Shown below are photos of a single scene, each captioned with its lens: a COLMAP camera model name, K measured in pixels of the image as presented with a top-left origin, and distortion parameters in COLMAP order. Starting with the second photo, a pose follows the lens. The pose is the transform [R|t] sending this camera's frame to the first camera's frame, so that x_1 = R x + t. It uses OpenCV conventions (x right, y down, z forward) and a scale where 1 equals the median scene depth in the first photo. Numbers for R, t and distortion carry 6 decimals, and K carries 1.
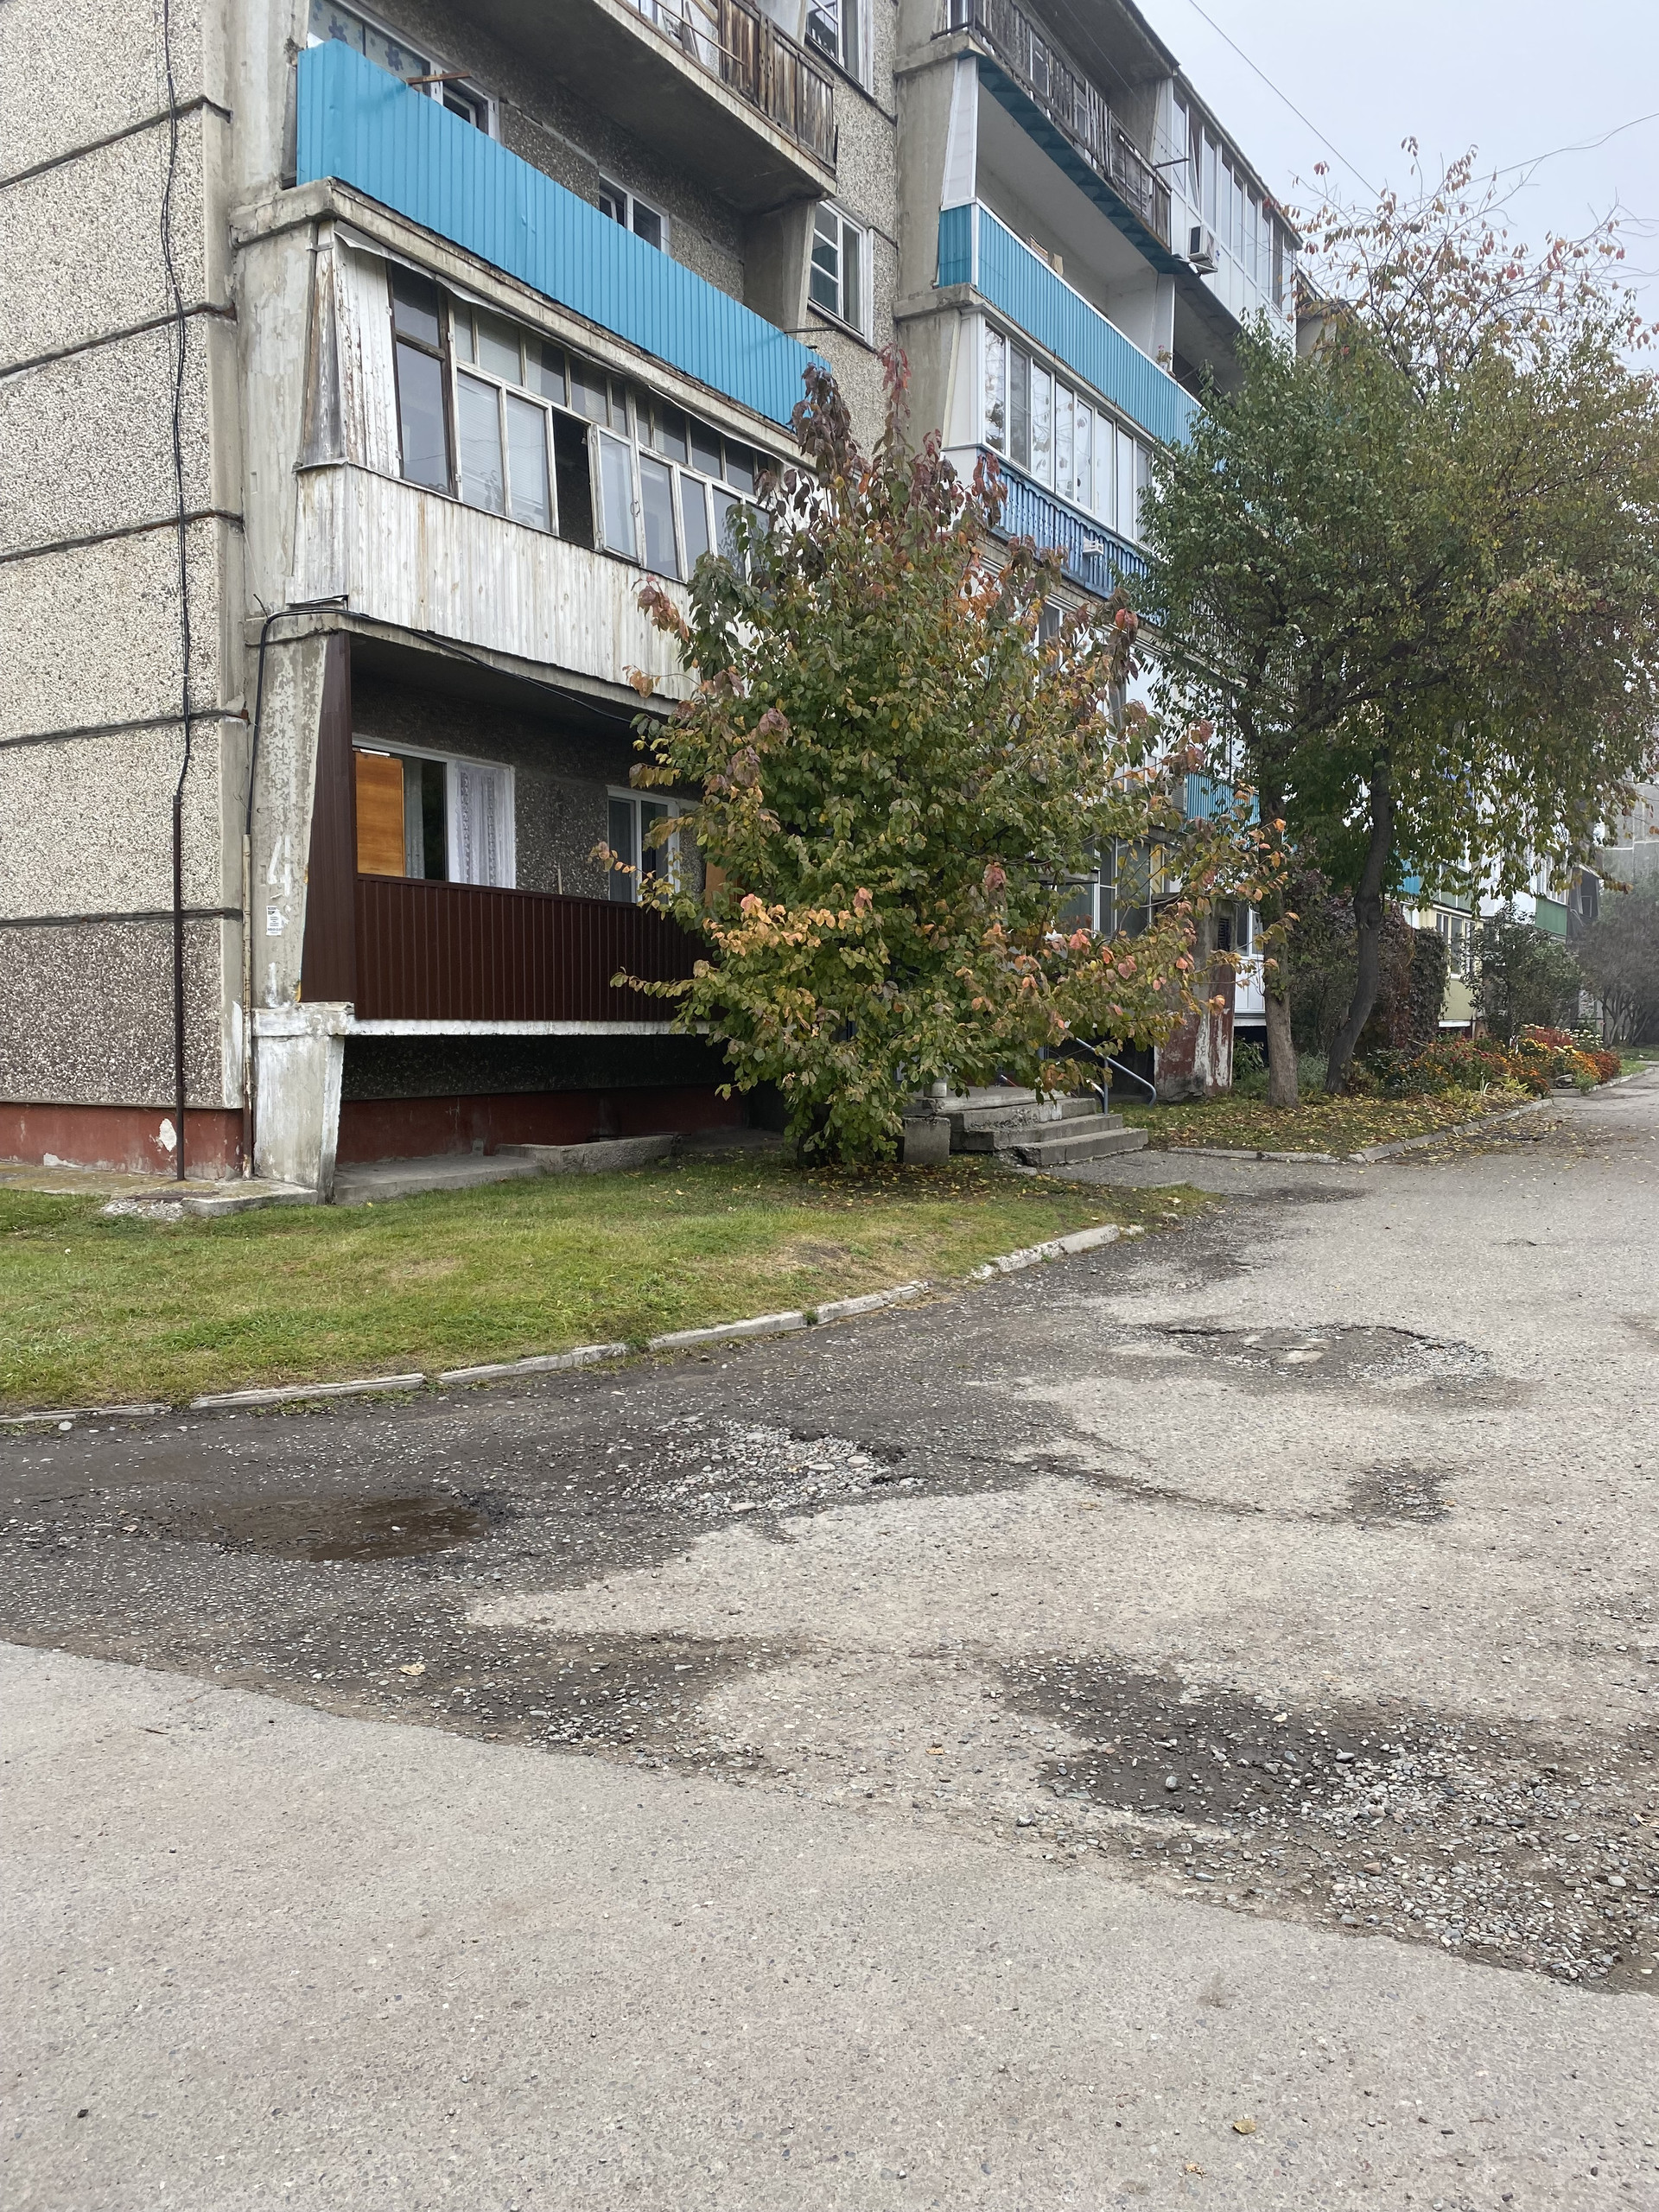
lens RADIAL K [[1649.1, 0, 836.9], [0, 1649.1, 1094.9], [0, 0, 1]] dist [0.046460, -0.054747]
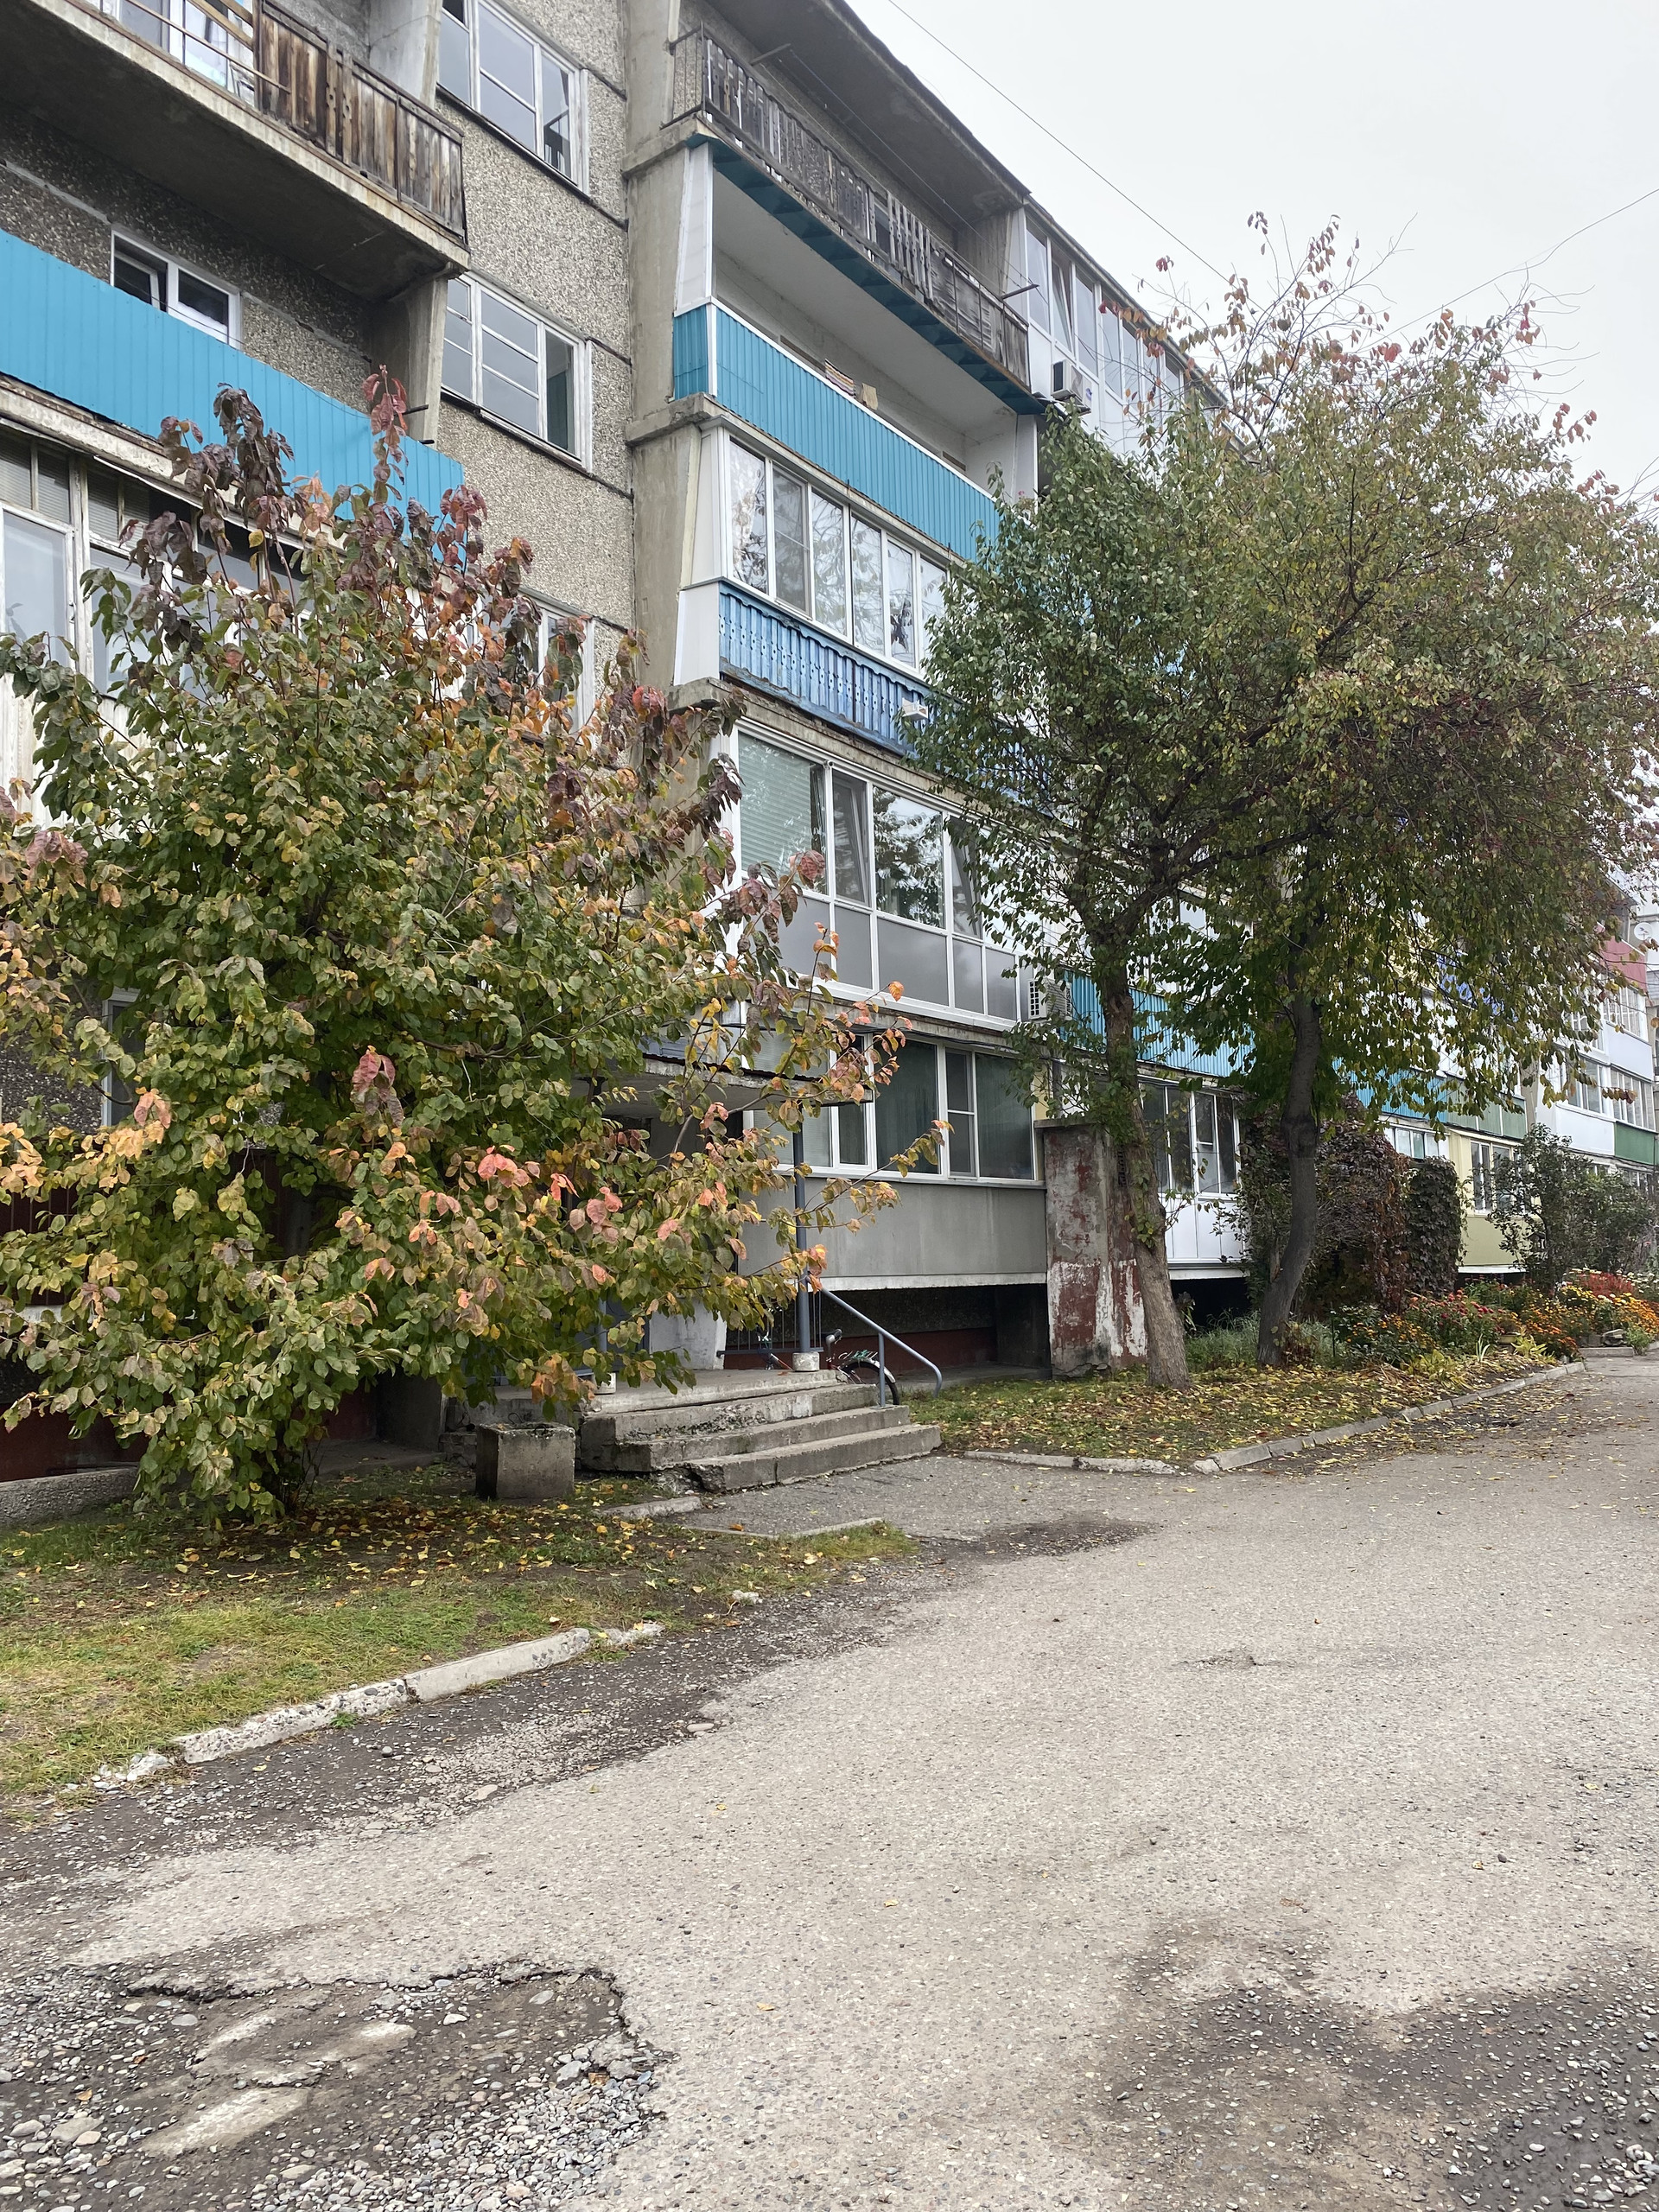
lens RADIAL K [[1649.1, 0, 839.8], [0, 1649.1, 1133.6], [0, 0, 1]] dist [0.046460, -0.054747]
pose [[0.996876, -0.030432, -0.072888, 0.230966], [0.020633, 0.991088, -0.131598, -0.015160], [0.076244, 0.129682, 0.988620, 0.277617]]
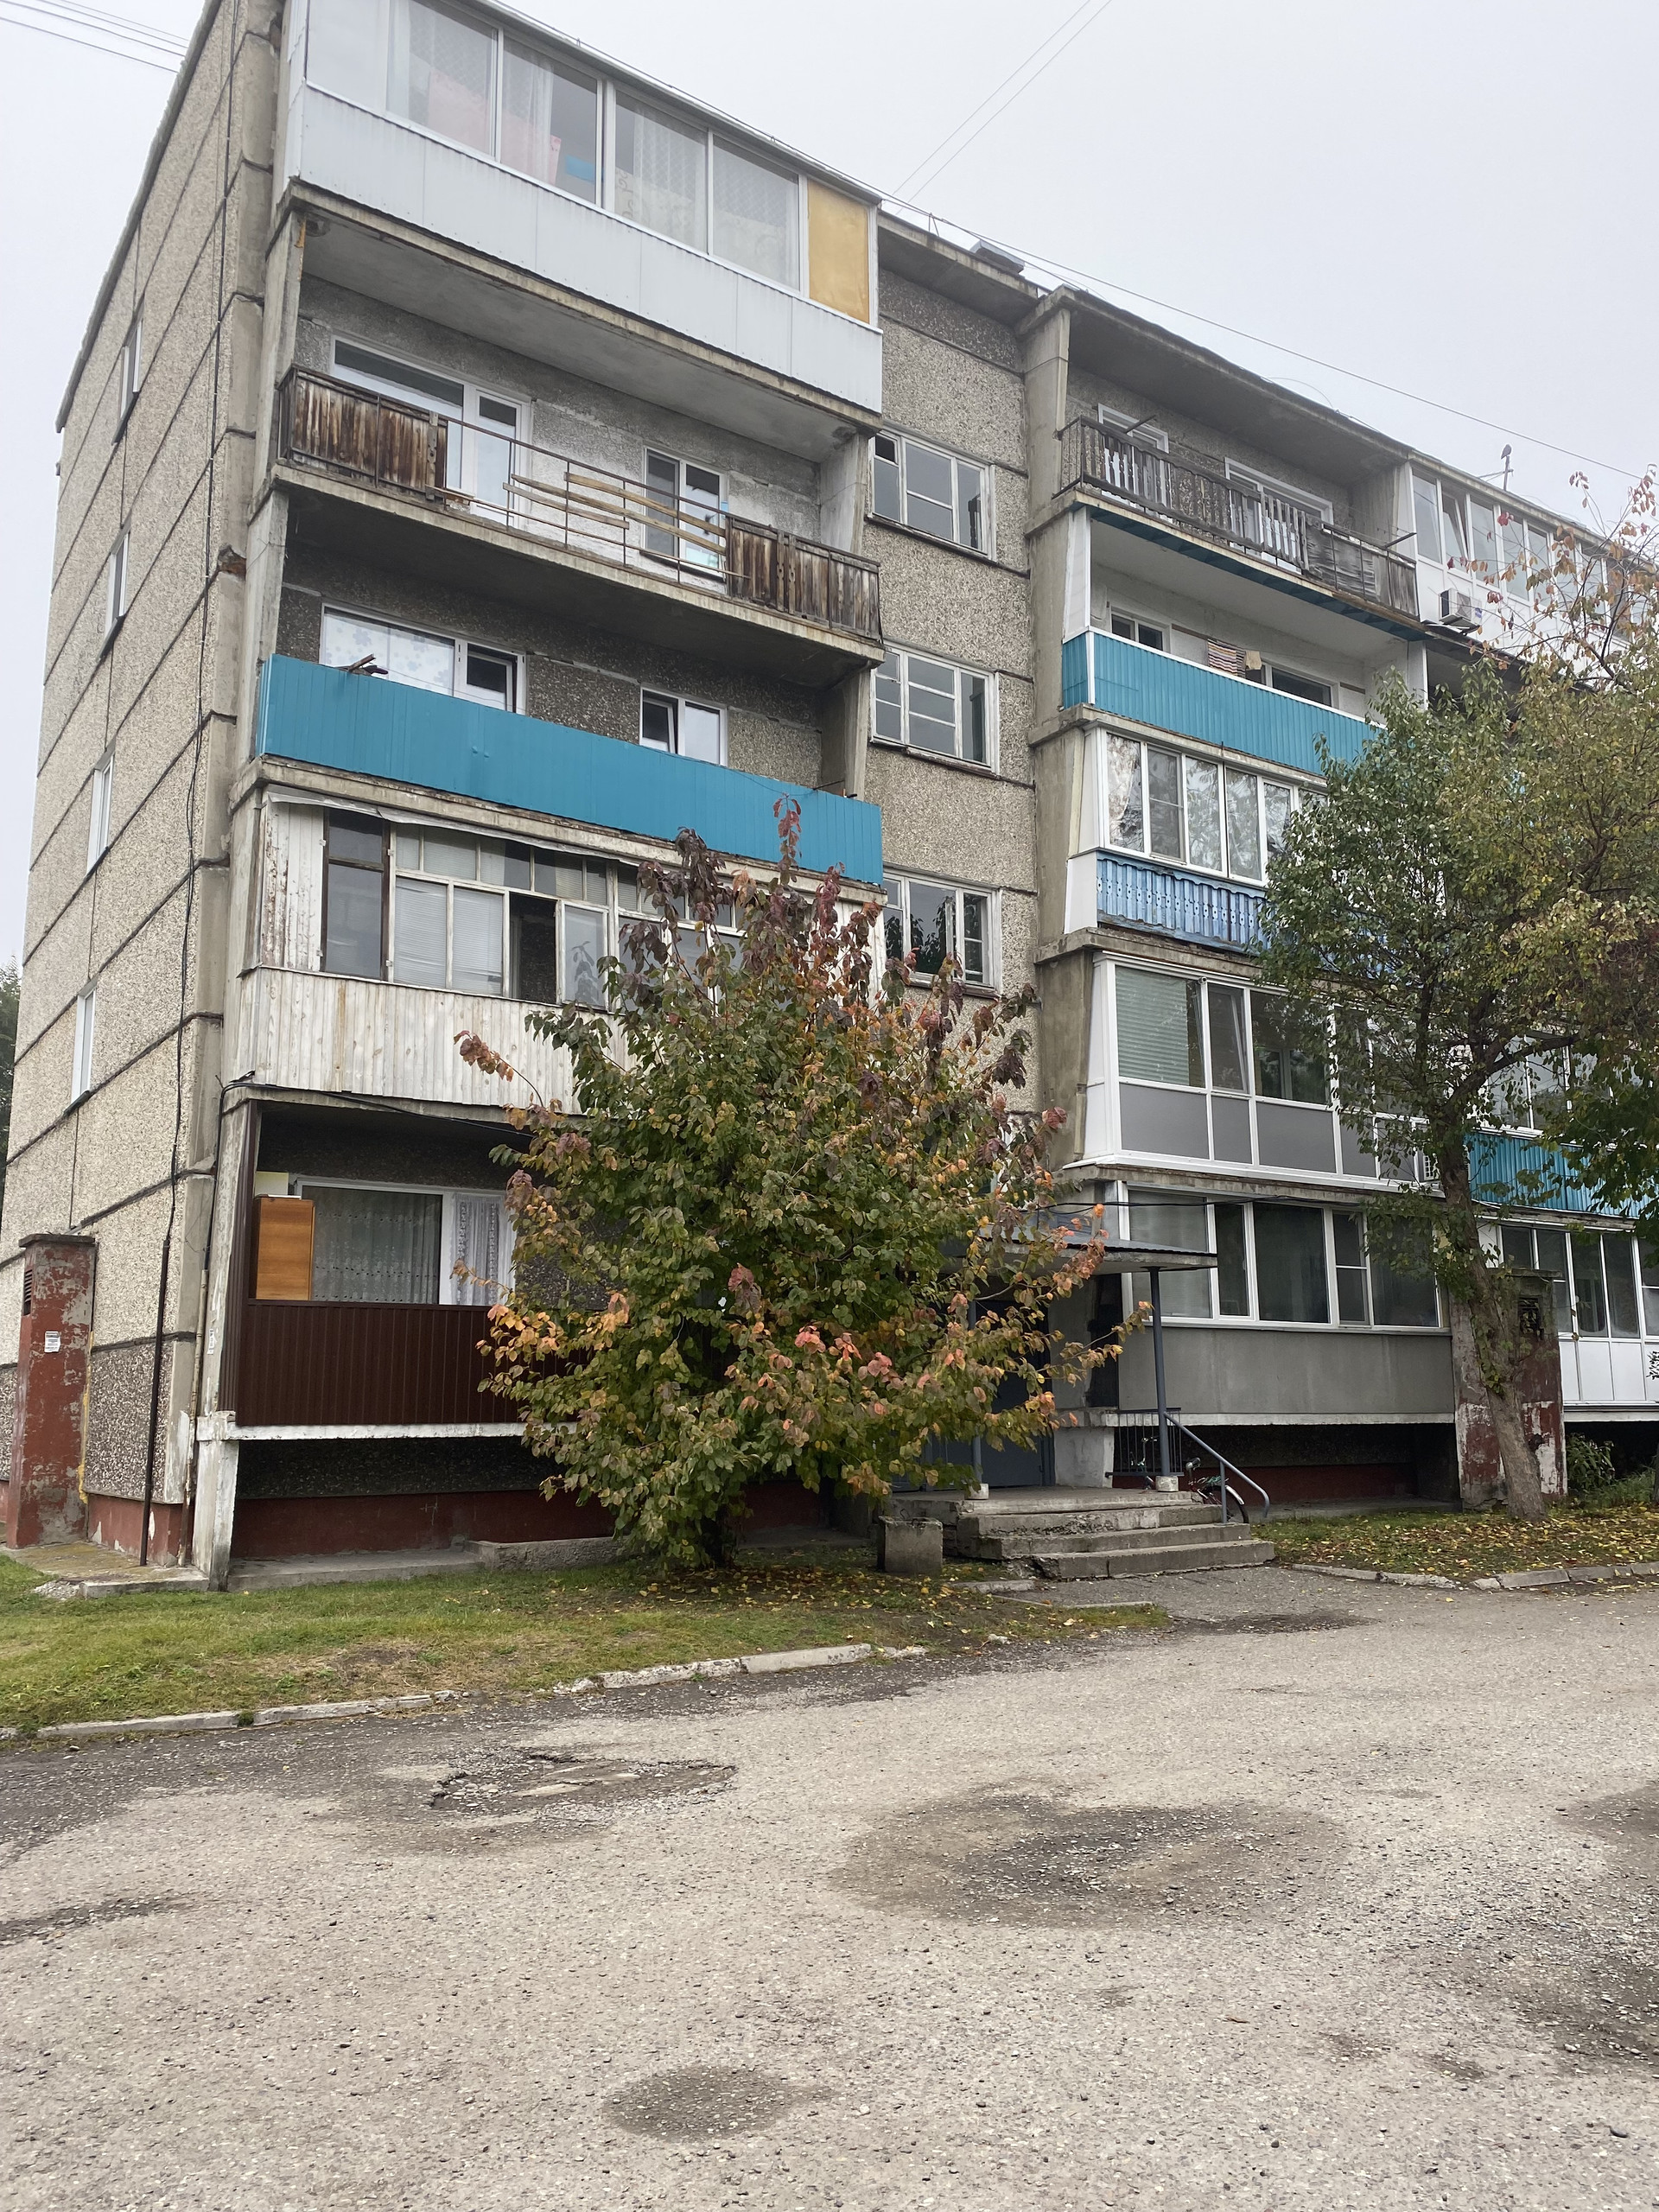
lens RADIAL K [[1649.1, 0, 861.2], [0, 1649.1, 1146.4], [0, 0, 1]] dist [0.046460, -0.054747]
pose [[0.910918, -0.071652, -0.406318, 0.417719], [-0.012276, 0.979662, -0.200279, -0.007288], [0.412405, 0.187426, 0.891512, 0.081021]]
